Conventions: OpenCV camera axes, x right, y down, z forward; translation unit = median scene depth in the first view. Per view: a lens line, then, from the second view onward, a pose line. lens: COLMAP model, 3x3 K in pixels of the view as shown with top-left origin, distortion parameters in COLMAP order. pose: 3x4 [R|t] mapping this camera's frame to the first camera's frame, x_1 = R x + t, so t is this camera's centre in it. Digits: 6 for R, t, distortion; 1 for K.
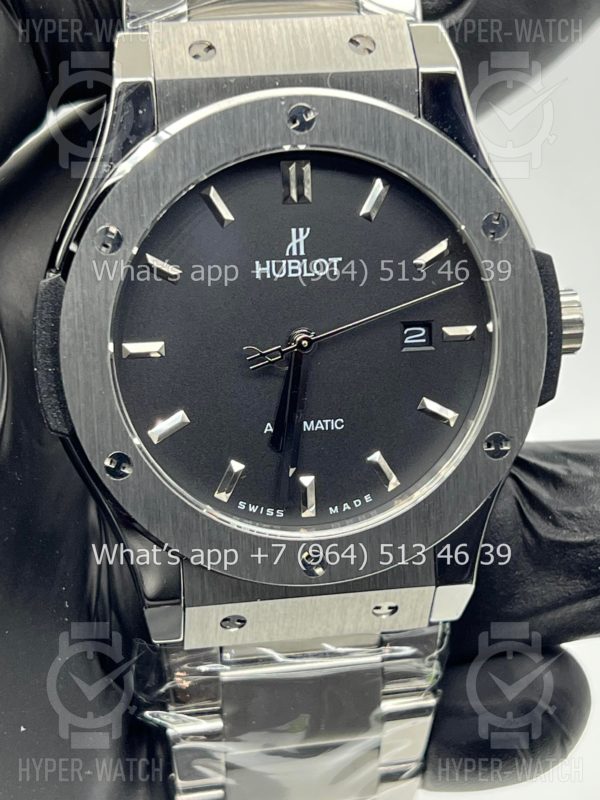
lens RADIAL K [[1895.2, 0, 301.4], [0, 1895.2, 418.4], [0, 0, 1]] dist [0.148888, 0.000000]
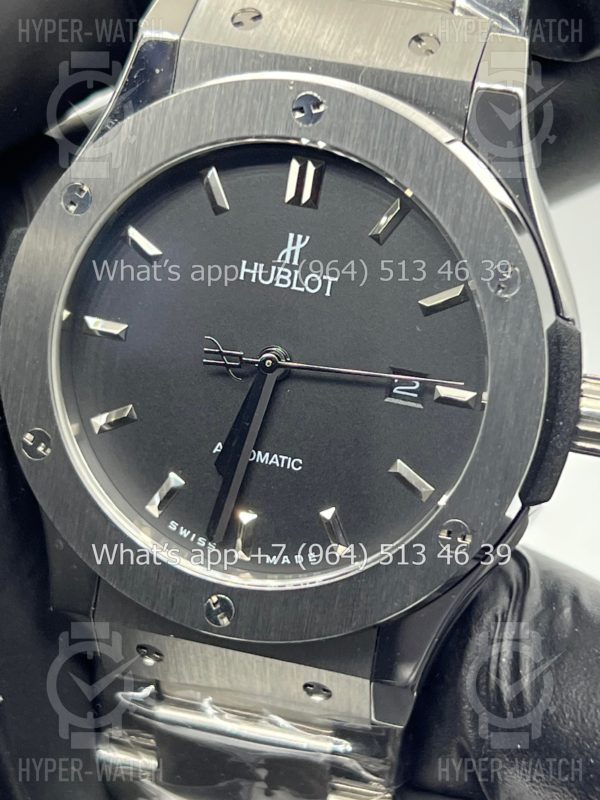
lens RADIAL K [[1895.2, 0, 298.9], [0, 1895.2, 397.8], [0, 0, 1]] dist [0.148888, 0.000000]
pose [[0.901403, 0.236465, -0.362707, 0.331795], [-0.248139, 0.968611, 0.014804, -0.040124], [0.354823, 0.076657, 0.931786, 0.190945]]
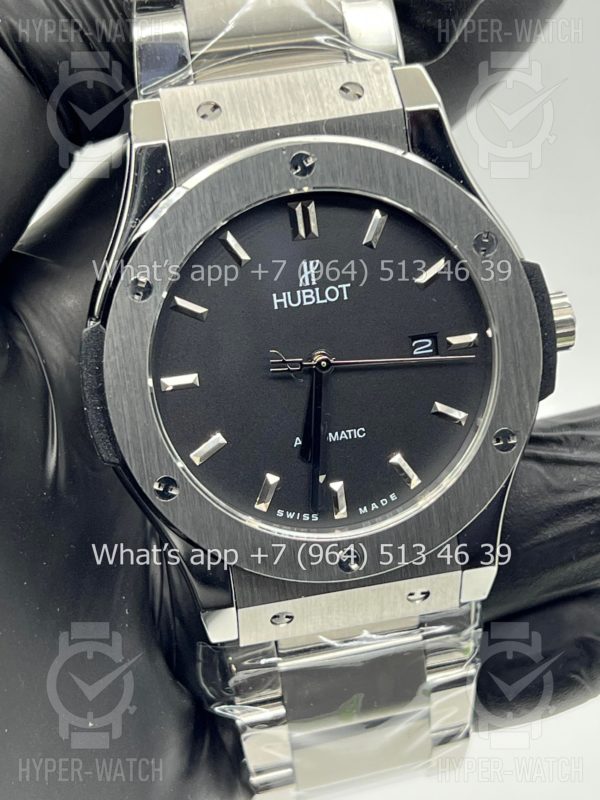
lens RADIAL K [[1895.2, 0, 300.6], [0, 1895.2, 388.2], [0, 0, 1]] dist [0.148888, 0.000000]
pose [[0.995794, -0.087247, -0.027956, 0.018058], [0.087386, 0.996167, 0.003794, -0.030514], [0.027518, -0.006221, 0.999602, -0.109832]]
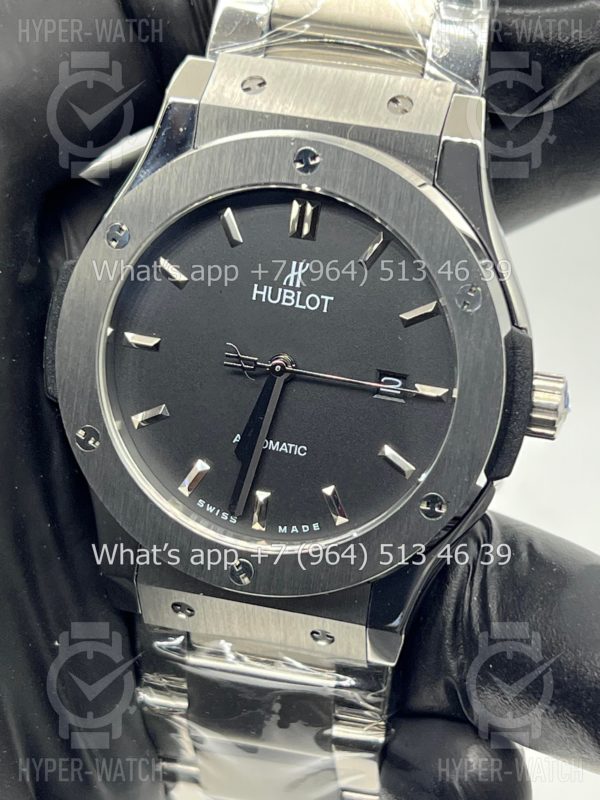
lens RADIAL K [[1895.2, 0, 299.8], [0, 1895.2, 396.0], [0, 0, 1]] dist [0.148888, 0.000000]
pose [[0.909866, 0.221090, -0.351089, 0.386919], [-0.229003, 0.973233, 0.019399, -0.047431], [0.345980, 0.062750, 0.936141, 0.008182]]
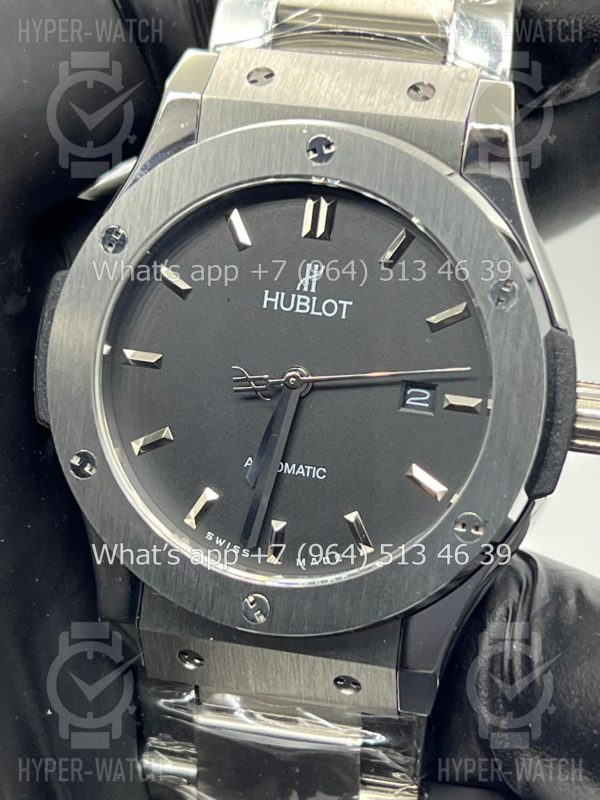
lens RADIAL K [[1895.2, 0, 298.3], [0, 1895.2, 401.2], [0, 0, 1]] dist [0.148888, 0.000000]
pose [[0.913232, 0.174637, -0.368116, 0.357527], [-0.211727, 0.975325, -0.062557, 0.029897], [0.348108, 0.135069, 0.927673, 0.108040]]
